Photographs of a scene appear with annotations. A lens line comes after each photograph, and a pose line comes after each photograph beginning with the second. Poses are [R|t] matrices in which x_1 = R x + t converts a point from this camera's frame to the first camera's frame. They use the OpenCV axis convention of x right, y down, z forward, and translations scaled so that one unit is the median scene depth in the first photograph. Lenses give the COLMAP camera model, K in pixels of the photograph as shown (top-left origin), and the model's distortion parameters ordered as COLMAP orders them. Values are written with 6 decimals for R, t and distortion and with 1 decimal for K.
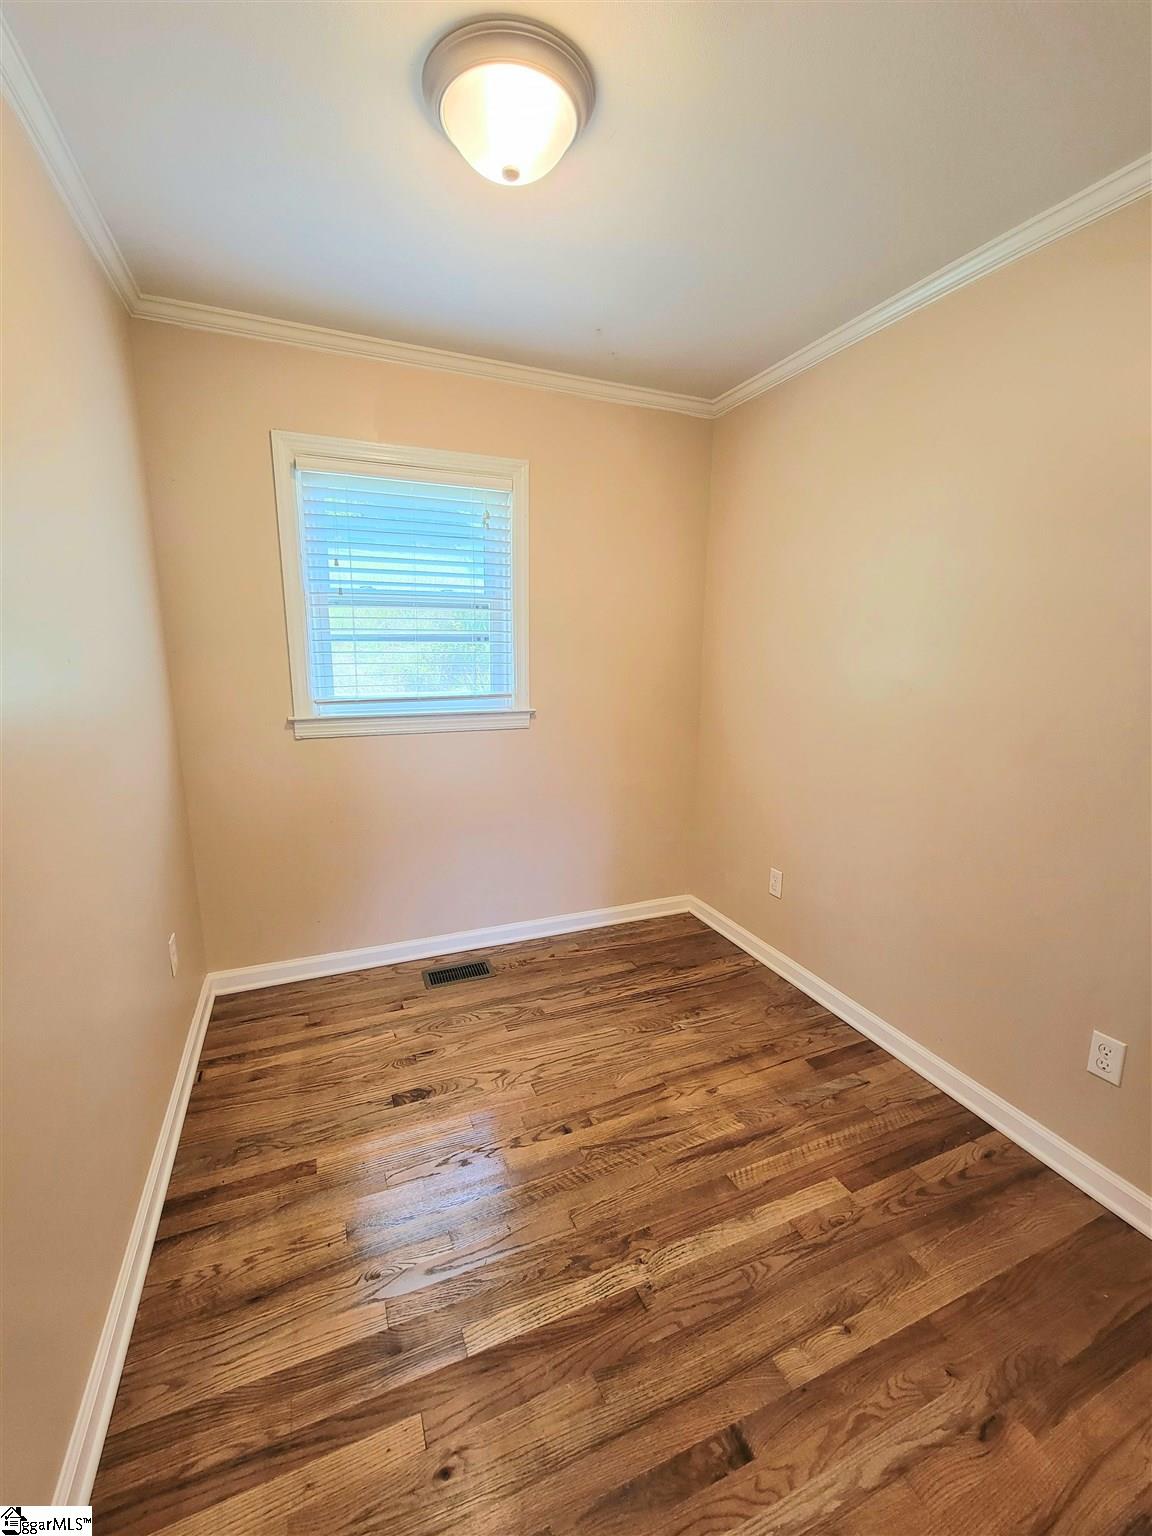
lens RADIAL K [[628.1, 0, 573.4], [0, 628.1, 772.7], [0, 0, 1]] dist [-0.000281, -0.001710]
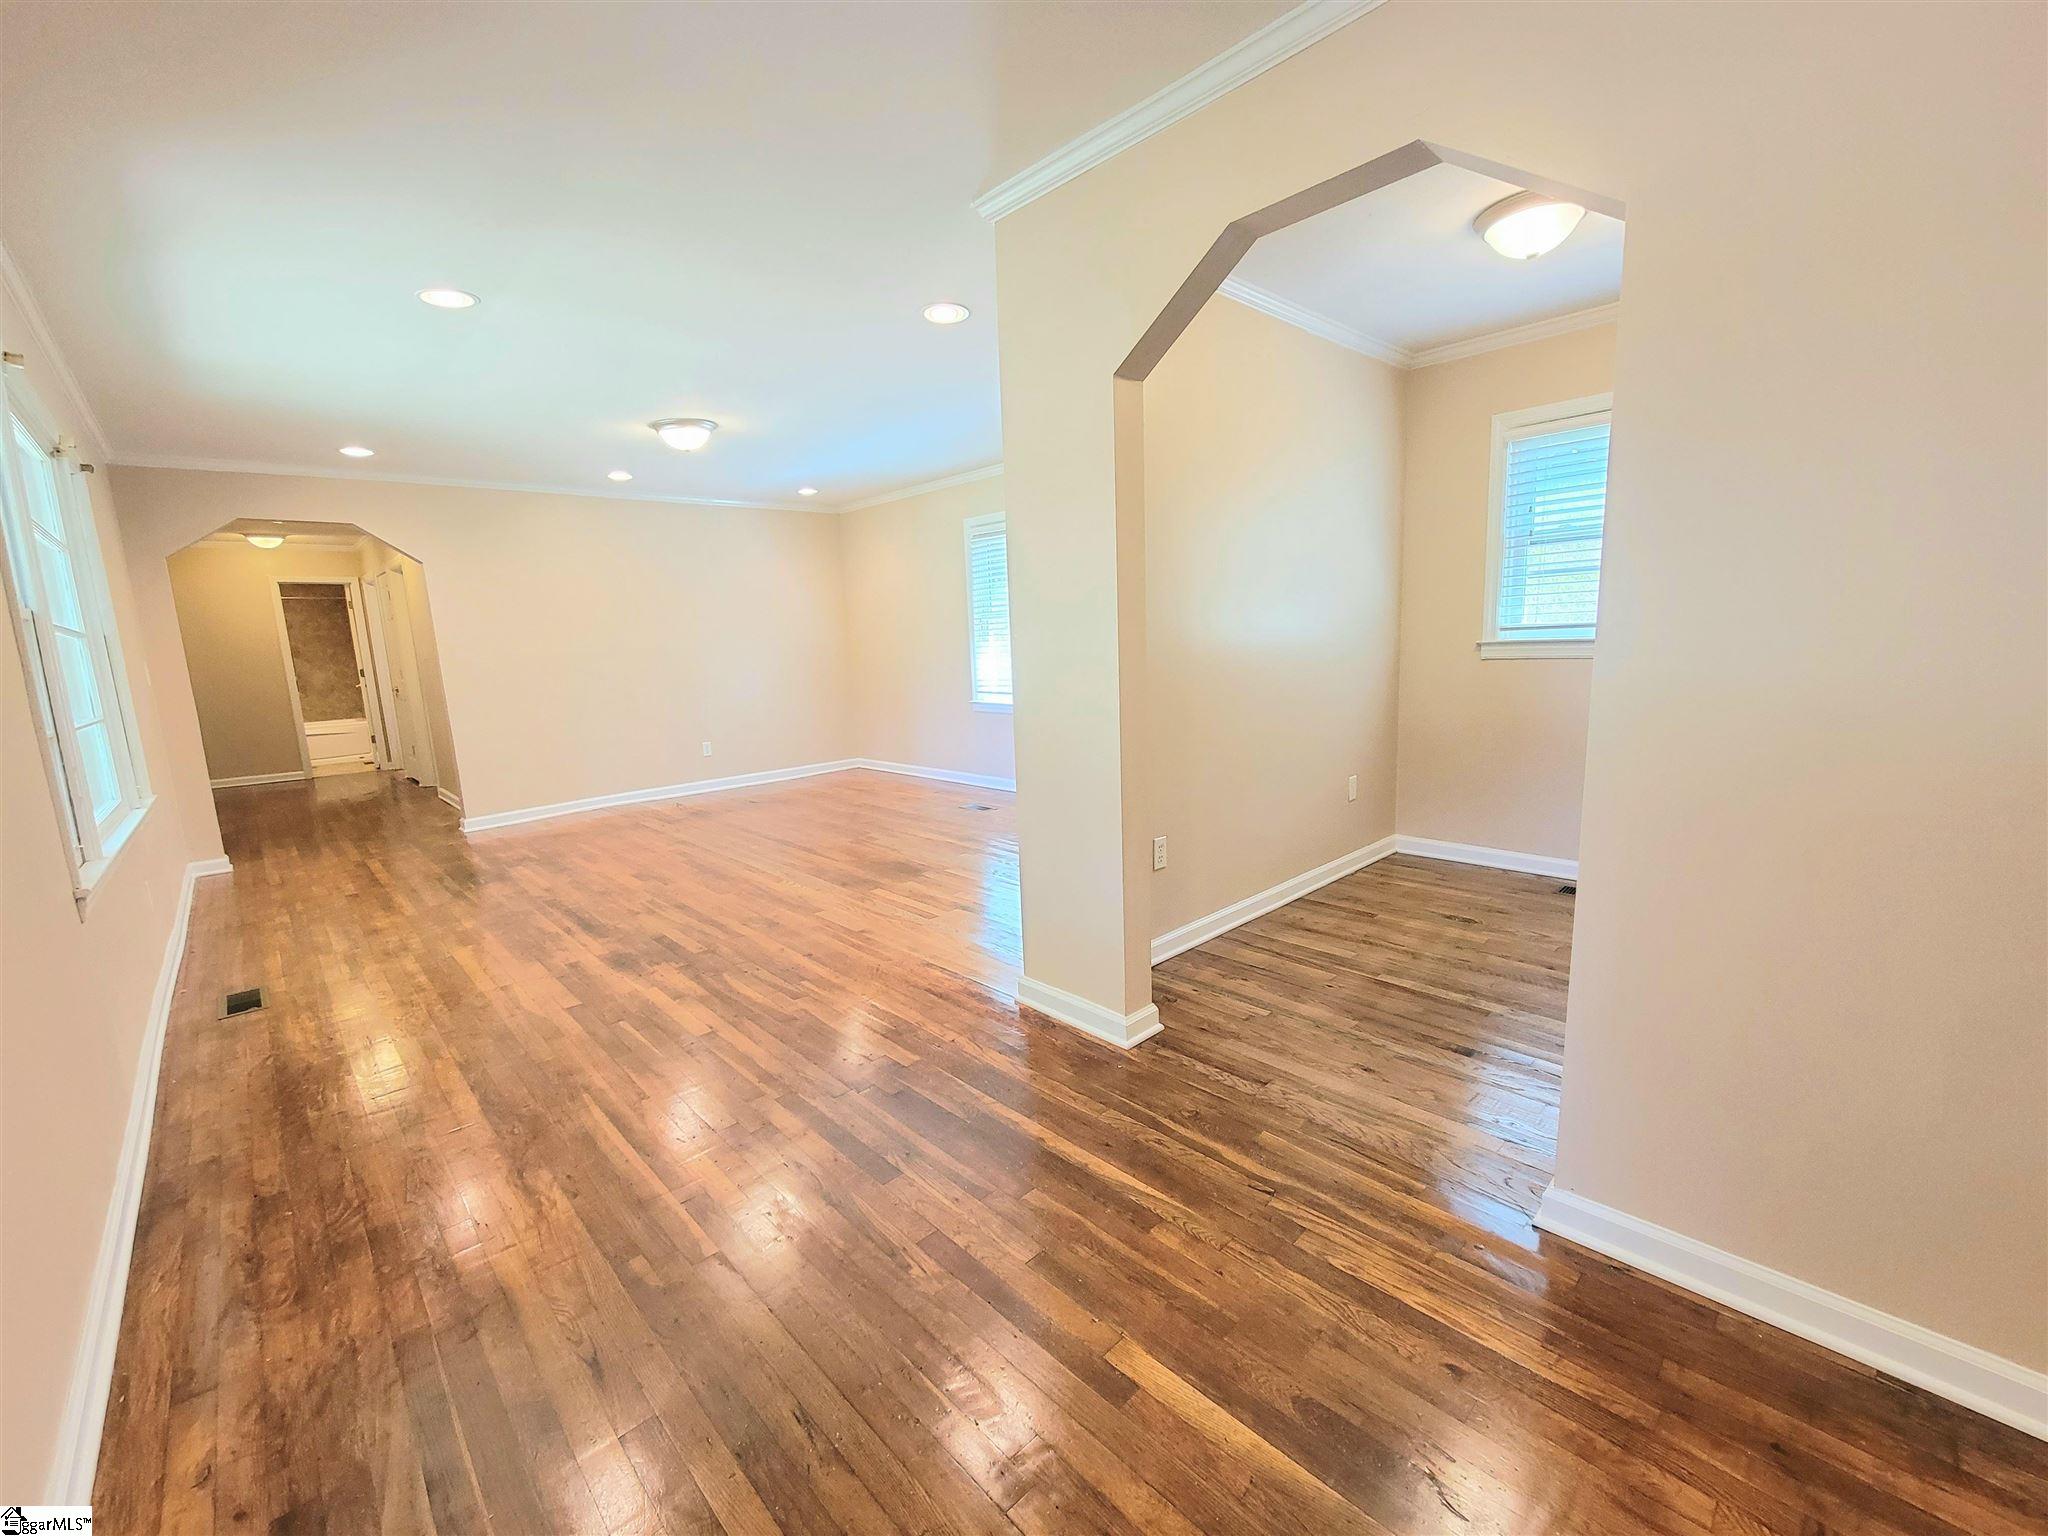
lens RADIAL K [[837.5, 0, 1016.0], [0, 837.5, 773.7], [0, 0, 1]] dist [-0.000281, -0.001710]
pose [[0.351555, 0.134607, -0.926439, 0.919189], [-0.139888, 0.986052, 0.090185, 0.172314], [0.925657, 0.097893, 0.365482, -0.492246]]
